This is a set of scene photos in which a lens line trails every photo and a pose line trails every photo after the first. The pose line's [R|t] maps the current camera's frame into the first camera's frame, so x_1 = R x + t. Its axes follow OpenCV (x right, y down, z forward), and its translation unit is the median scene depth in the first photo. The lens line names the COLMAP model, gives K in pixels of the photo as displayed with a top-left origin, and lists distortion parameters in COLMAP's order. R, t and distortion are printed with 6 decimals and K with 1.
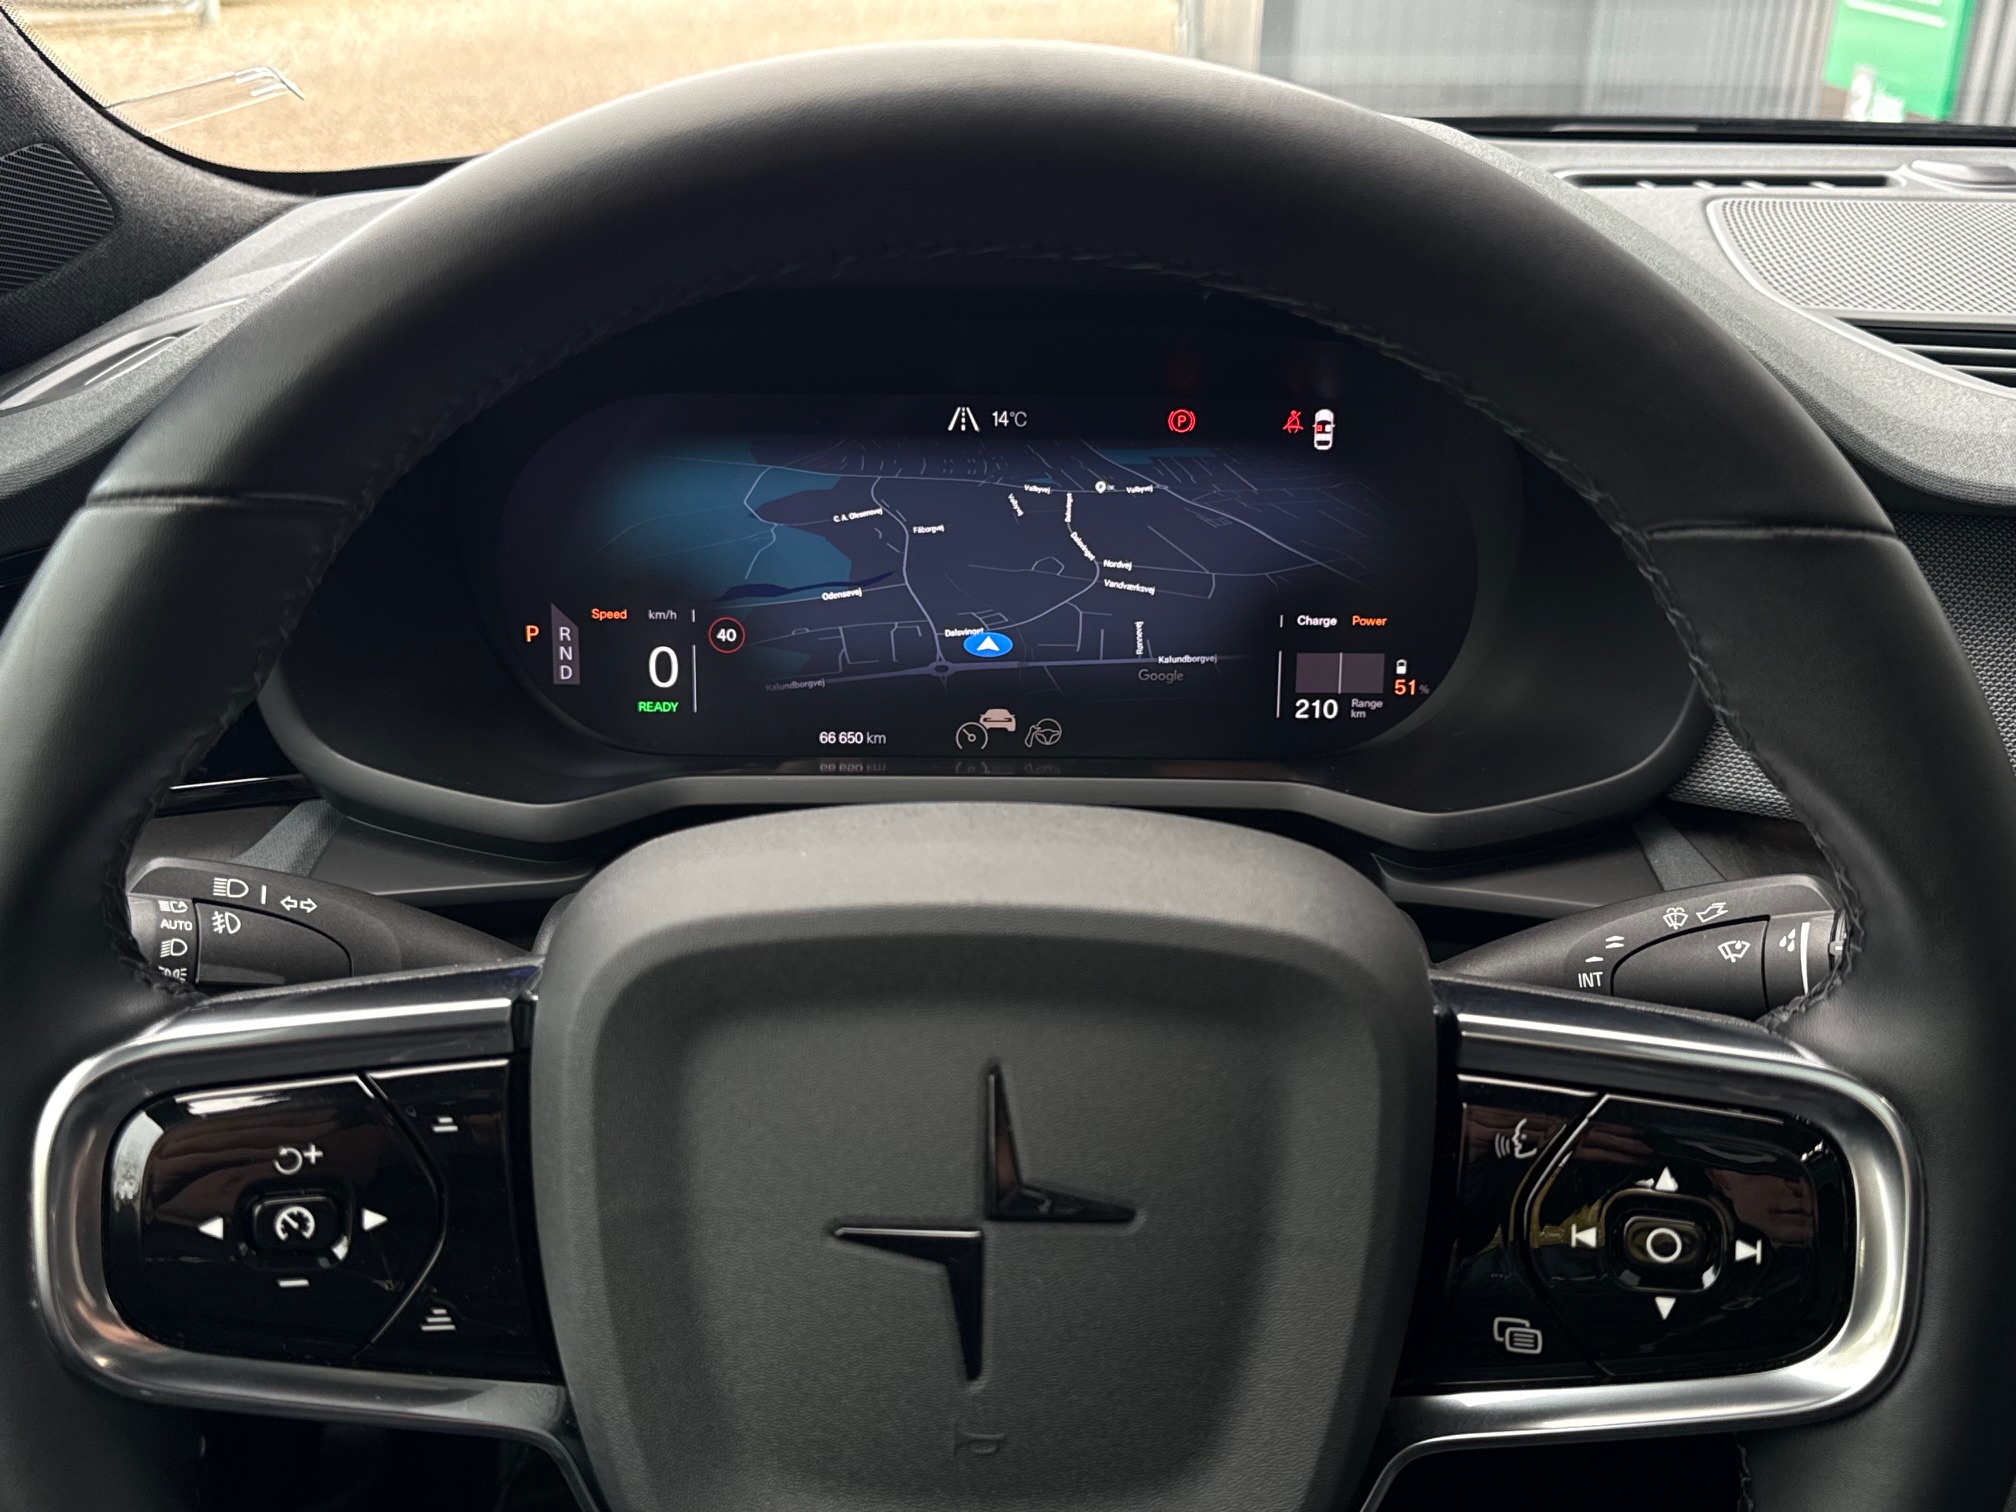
lens RADIAL K [[2037.9, 0, 1005.0], [0, 2037.9, 745.7], [0, 0, 1]] dist [0.011720, 0.000000]
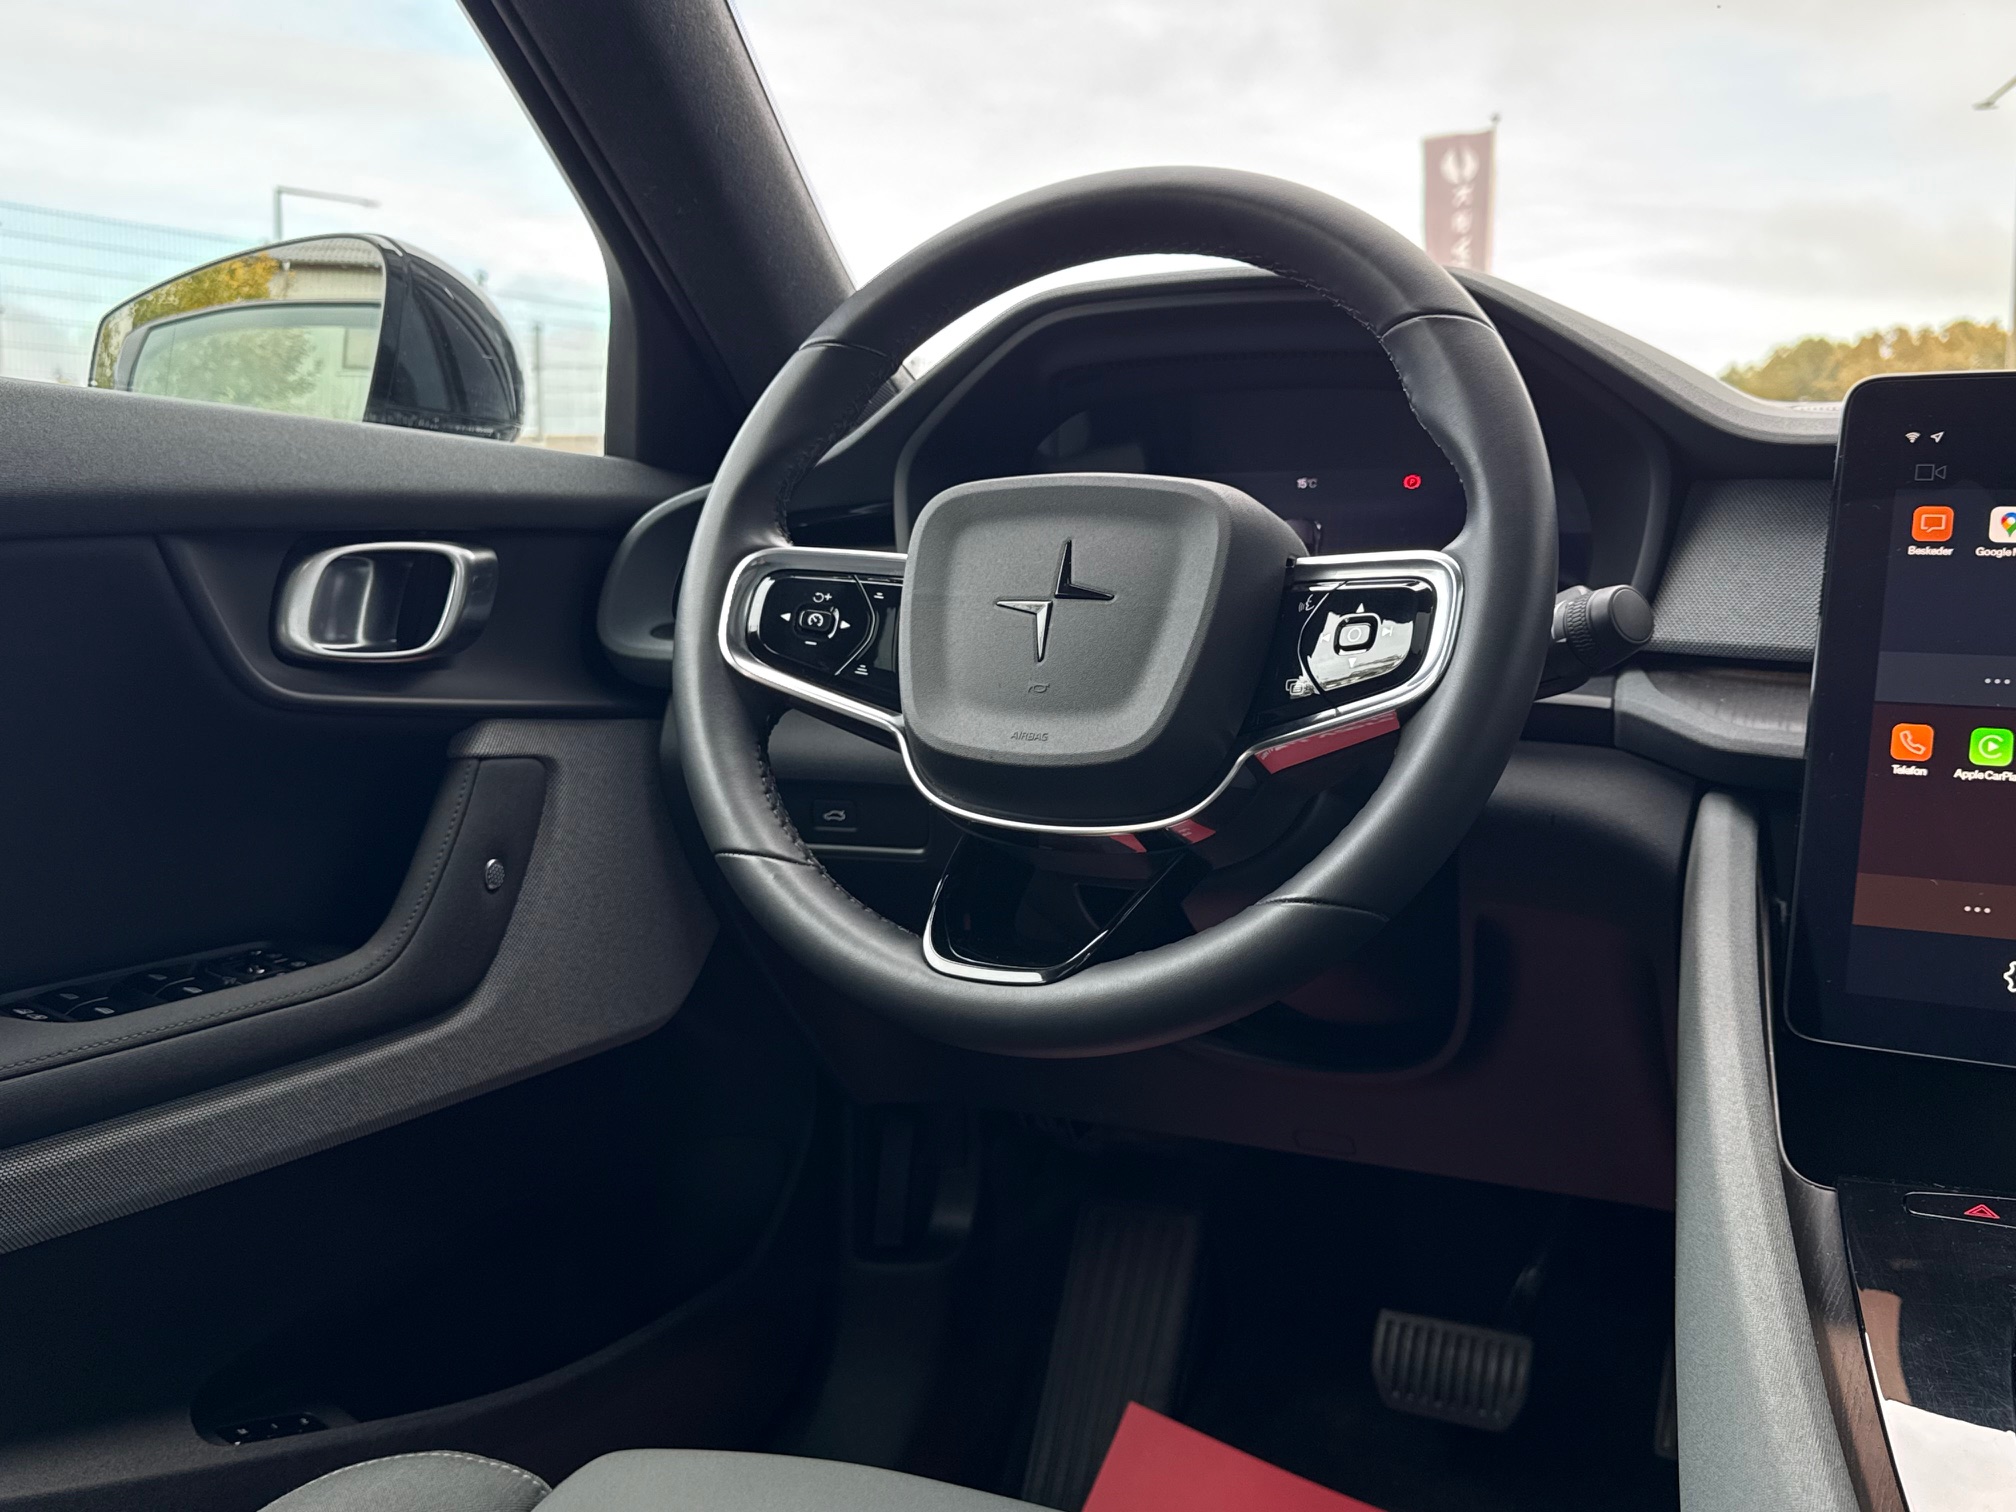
lens RADIAL K [[2037.9, 0, 991.6], [0, 2037.9, 801.1], [0, 0, 1]] dist [0.011720, 0.000000]
pose [[0.893908, 0.039760, -0.446483, 0.961136], [-0.164676, 0.955536, -0.244606, 1.015626], [0.416905, 0.292181, 0.860709, -0.984511]]
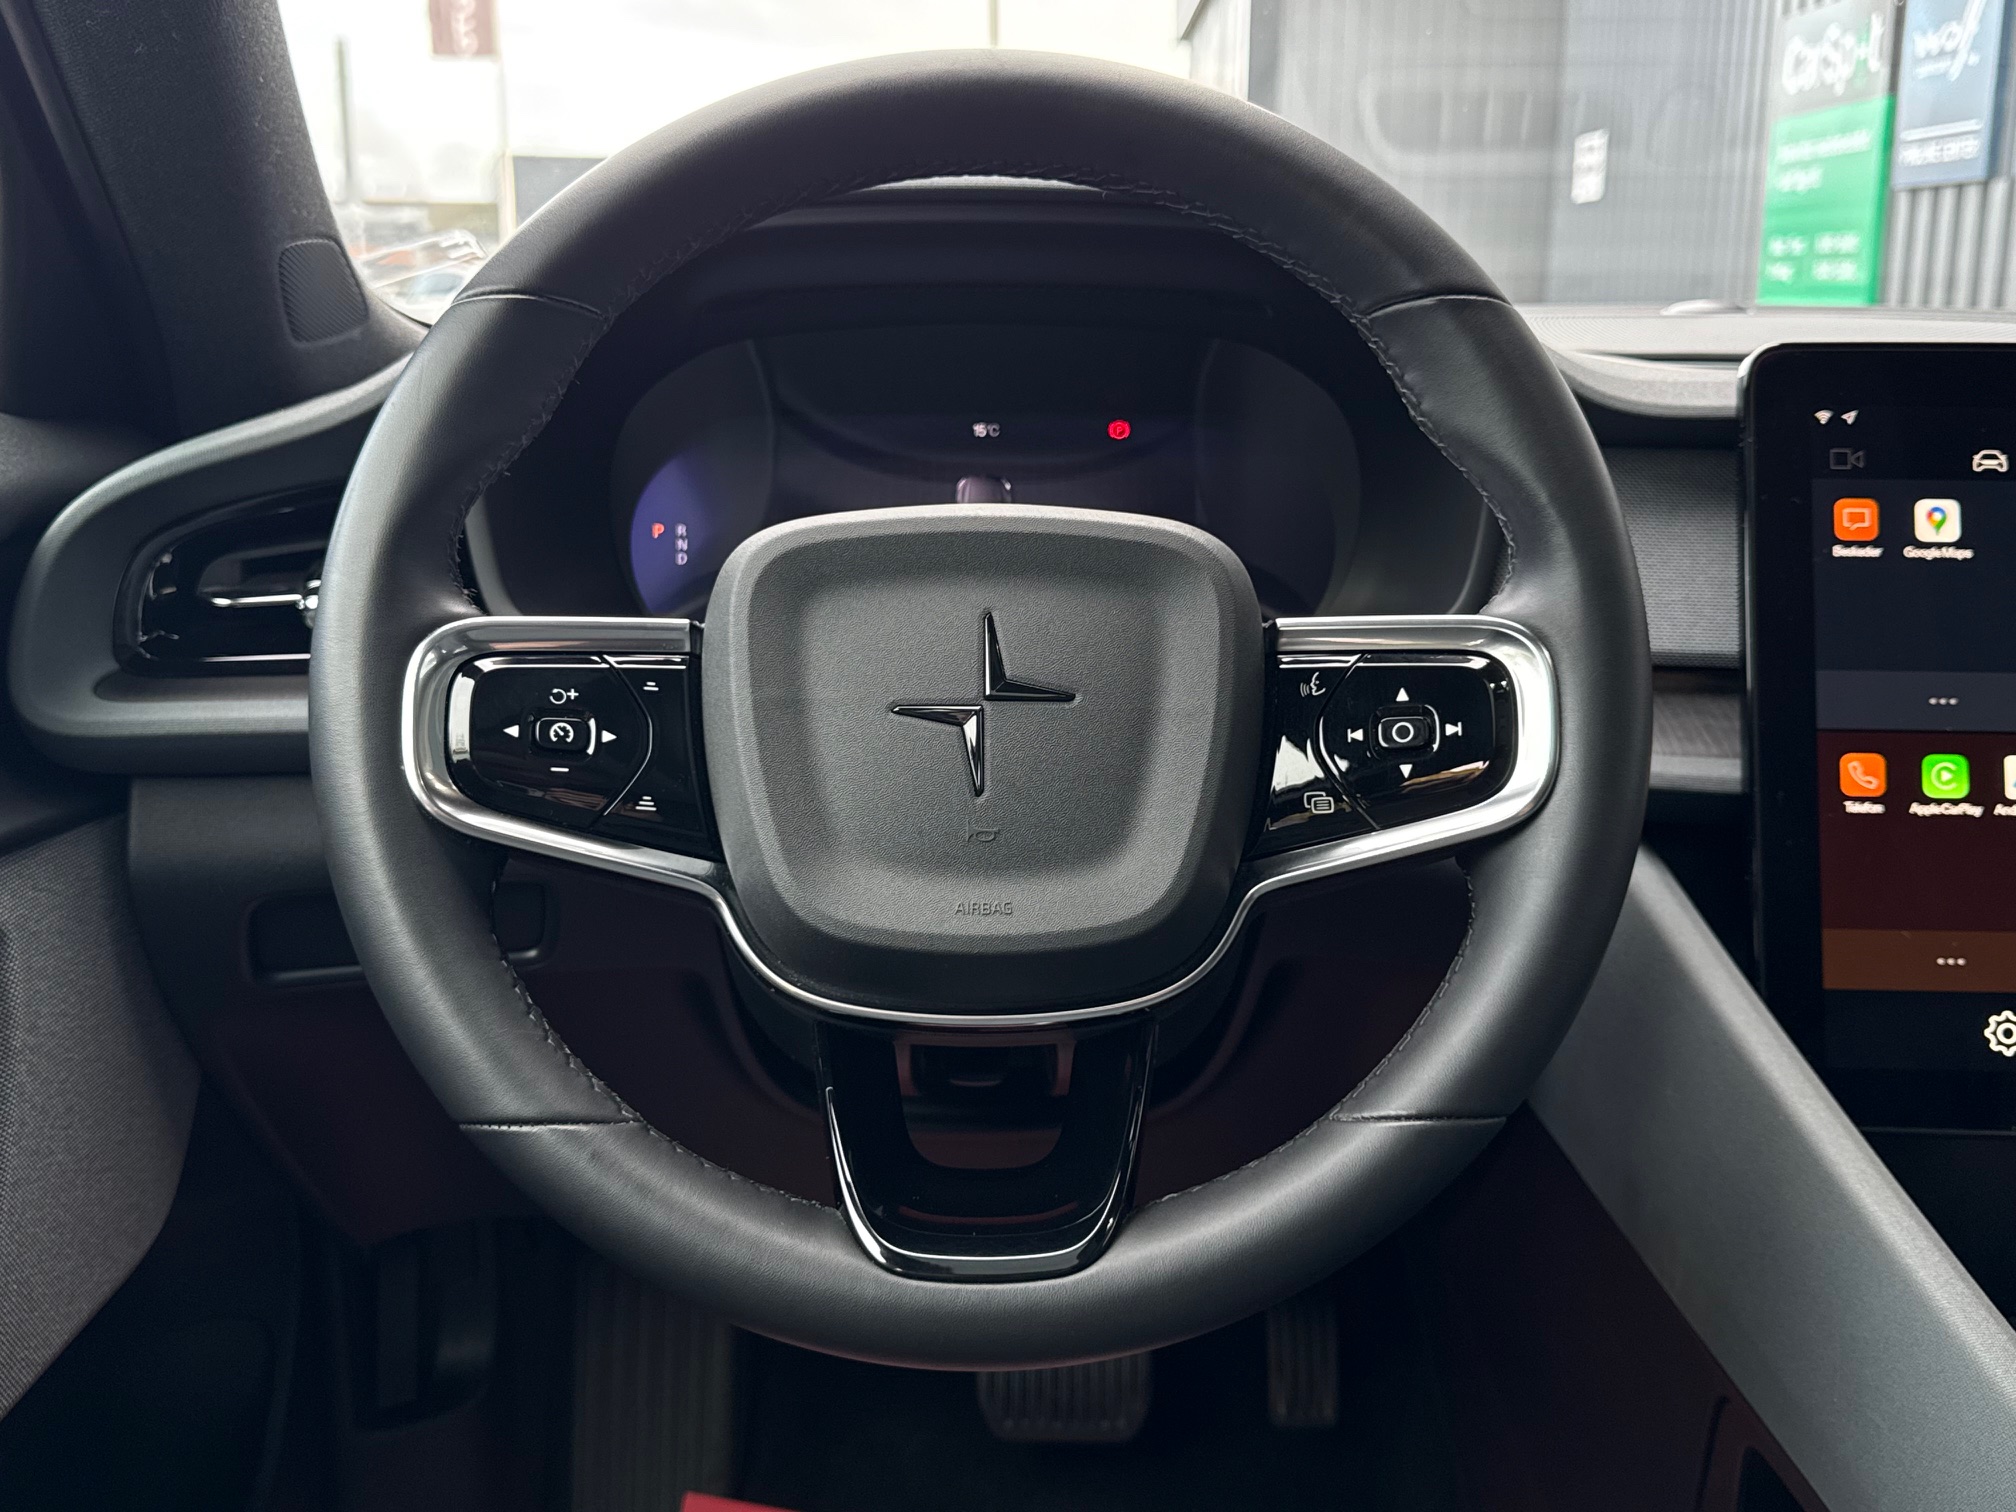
lens RADIAL K [[2037.9, 0, 1014.9], [0, 2037.9, 766.4], [0, 0, 1]] dist [0.011720, 0.000000]
pose [[0.999758, -0.021785, 0.003187, 0.008302], [0.022002, 0.983104, -0.181722, 0.562612], [0.000825, 0.181748, 0.983345, -0.594633]]
